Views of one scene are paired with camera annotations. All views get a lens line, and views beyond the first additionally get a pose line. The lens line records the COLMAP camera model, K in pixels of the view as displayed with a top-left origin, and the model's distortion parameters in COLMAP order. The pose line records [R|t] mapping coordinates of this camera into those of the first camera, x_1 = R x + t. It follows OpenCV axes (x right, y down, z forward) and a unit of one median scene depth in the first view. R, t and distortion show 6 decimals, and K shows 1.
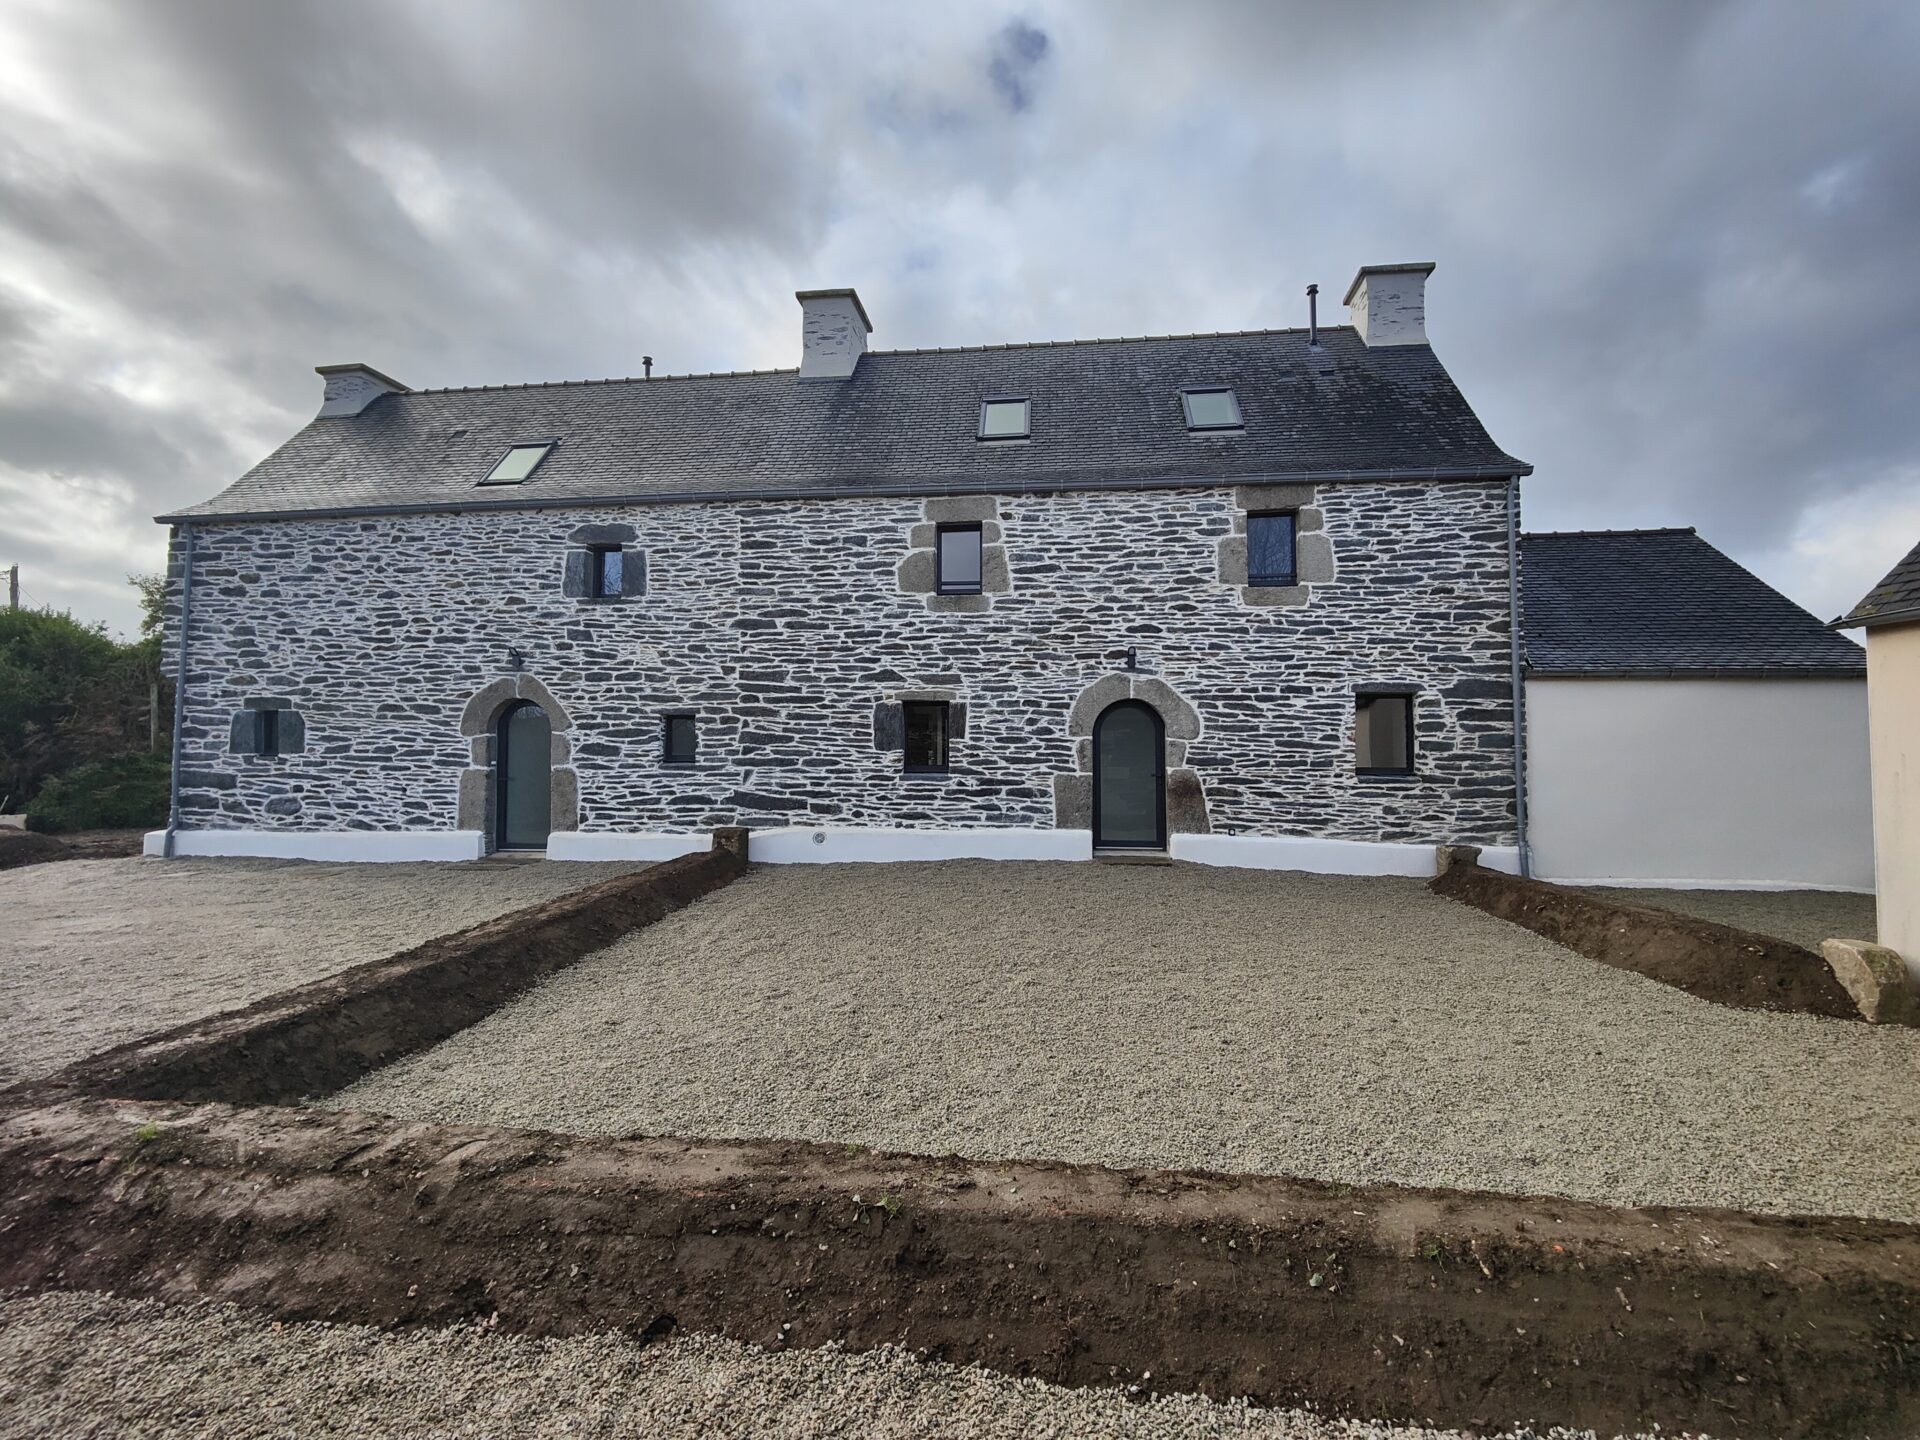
lens RADIAL K [[837.3, 0, 954.8], [0, 837.3, 717.4], [0, 0, 1]] dist [0.020272, -0.014634]
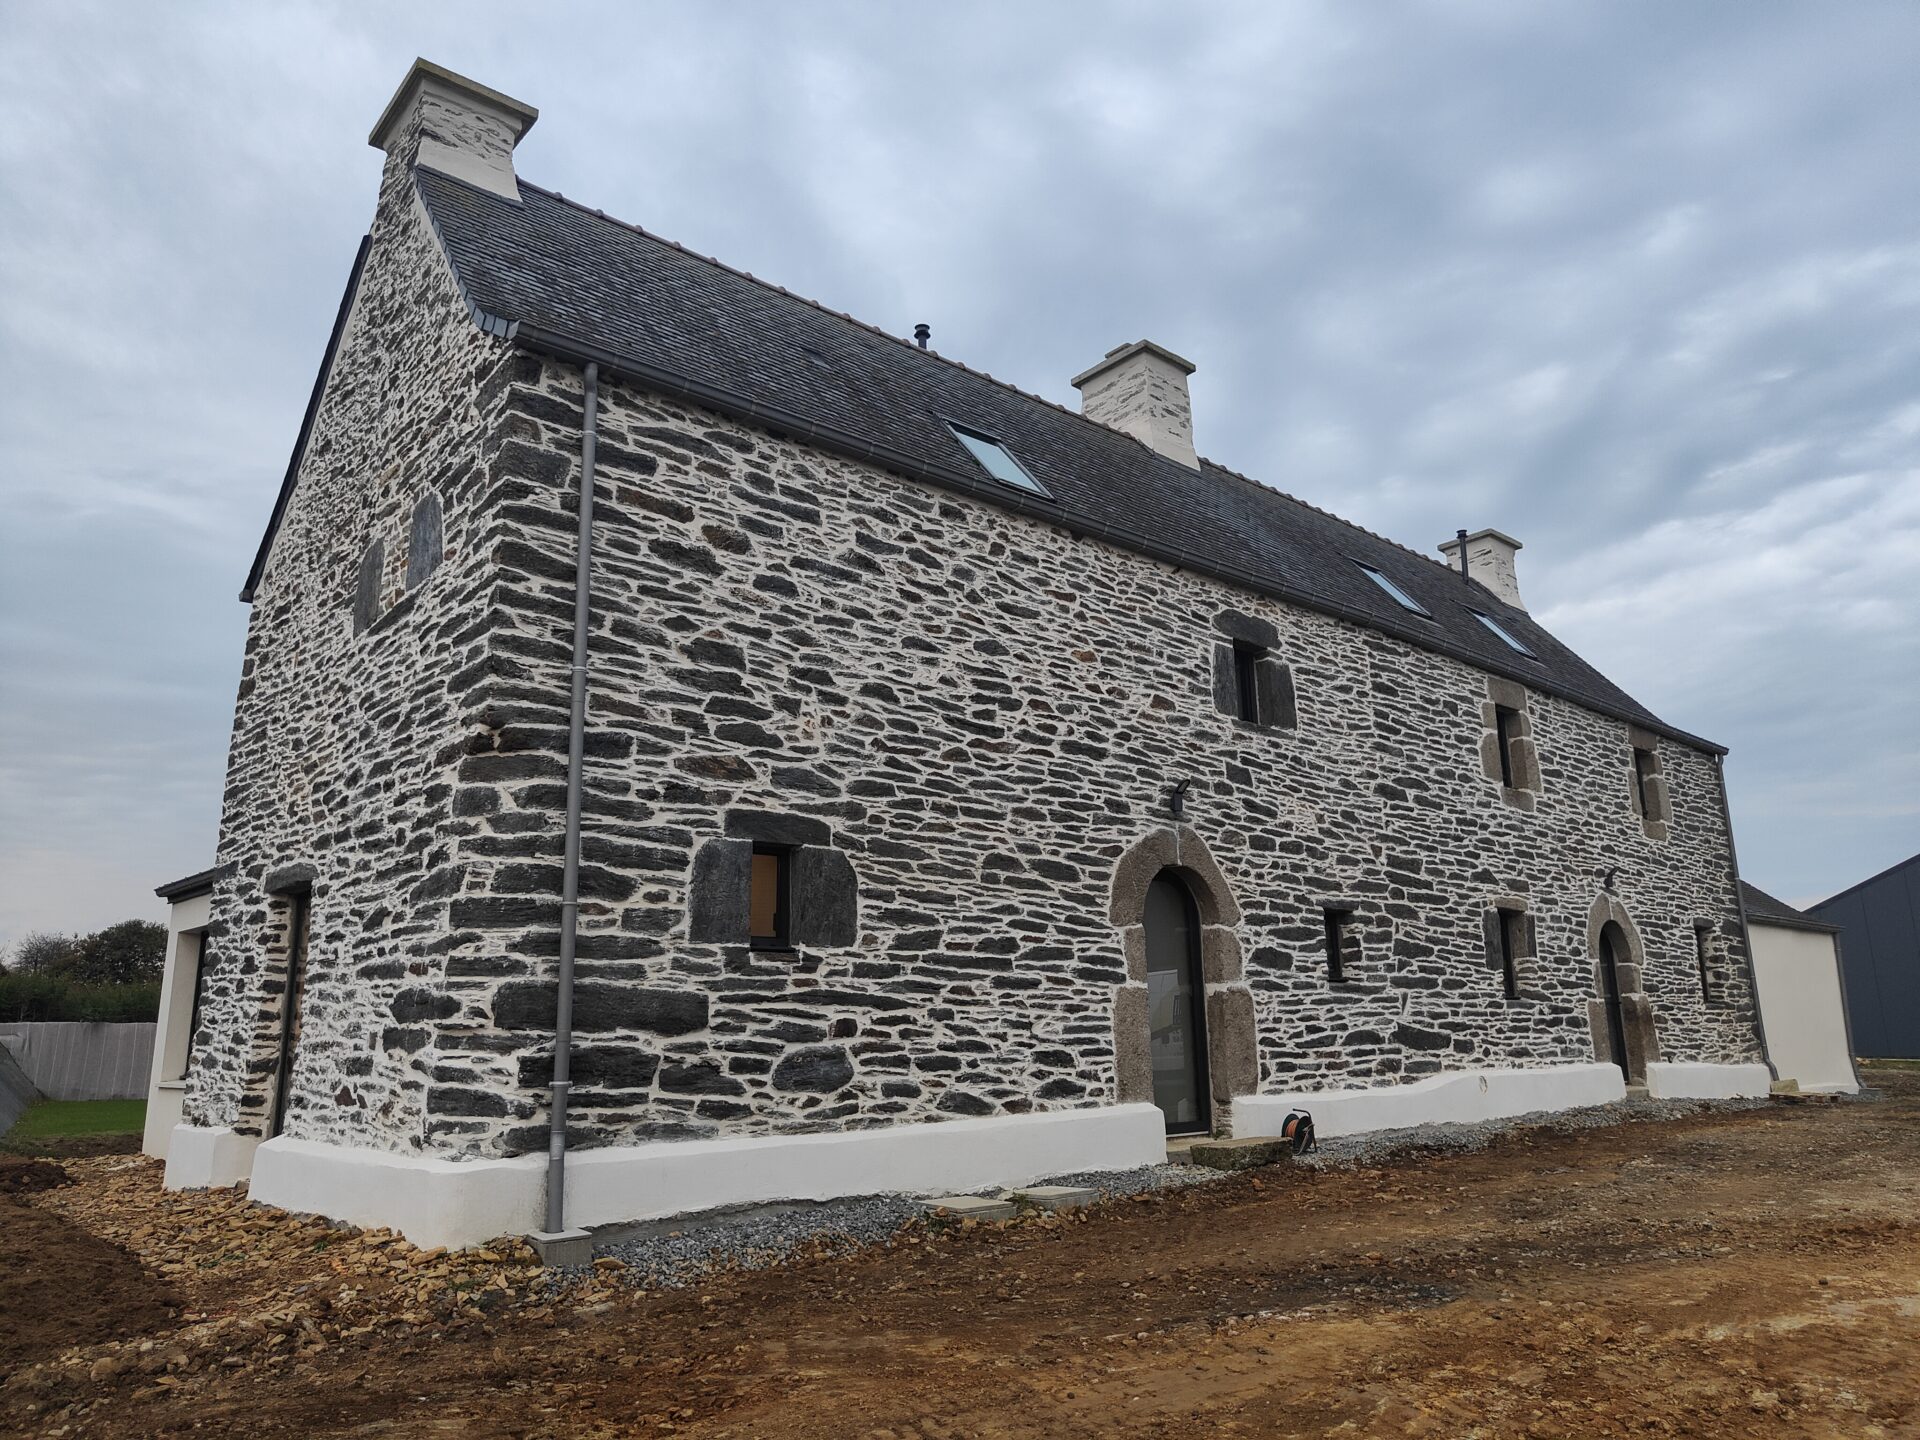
lens RADIAL K [[1350.8, 0, 979.9], [0, 1350.8, 695.4], [0, 0, 1]] dist [0.007477, -0.007057]
pose [[0.646048, 0.177827, 0.742293, -1.351077], [-0.012695, 0.974852, -0.222491, 0.074469], [-0.763191, 0.134316, 0.632059, 0.498327]]
